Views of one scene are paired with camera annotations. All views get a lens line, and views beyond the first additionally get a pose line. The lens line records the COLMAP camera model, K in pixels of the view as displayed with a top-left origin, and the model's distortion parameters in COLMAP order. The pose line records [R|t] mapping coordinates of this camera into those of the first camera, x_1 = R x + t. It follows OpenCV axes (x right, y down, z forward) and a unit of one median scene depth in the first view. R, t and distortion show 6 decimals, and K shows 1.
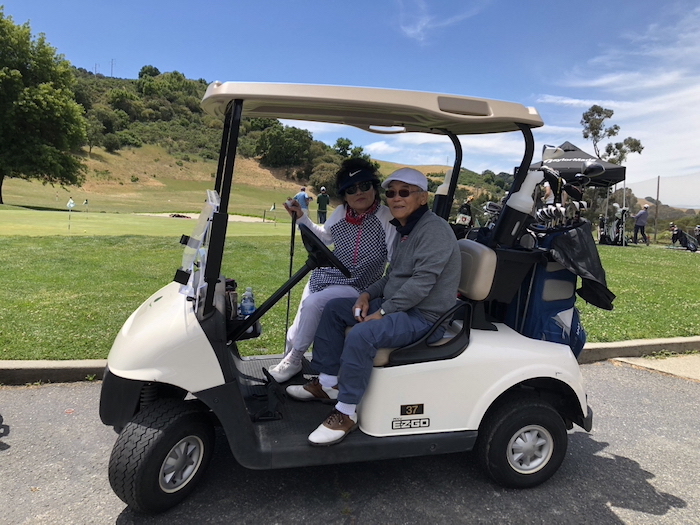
lens RADIAL K [[576.2, 0, 349.9], [0, 576.2, 250.8], [0, 0, 1]] dist [0.057934, -0.070485]
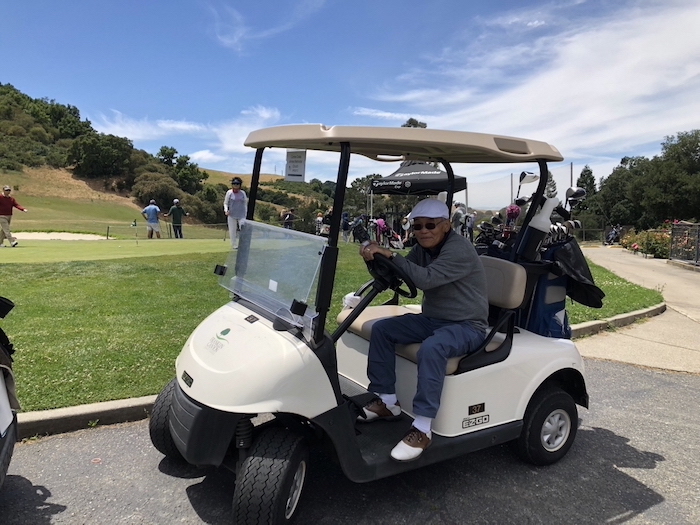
lens RADIAL K [[576.3, 0, 350.5], [0, 576.3, 240.4], [0, 0, 1]] dist [0.024270, -0.008056]
pose [[0.955984, -0.044986, 0.289949, -0.395308], [0.054174, 0.998249, -0.023737, -0.038879], [-0.288374, 0.038400, 0.956748, -0.027118]]
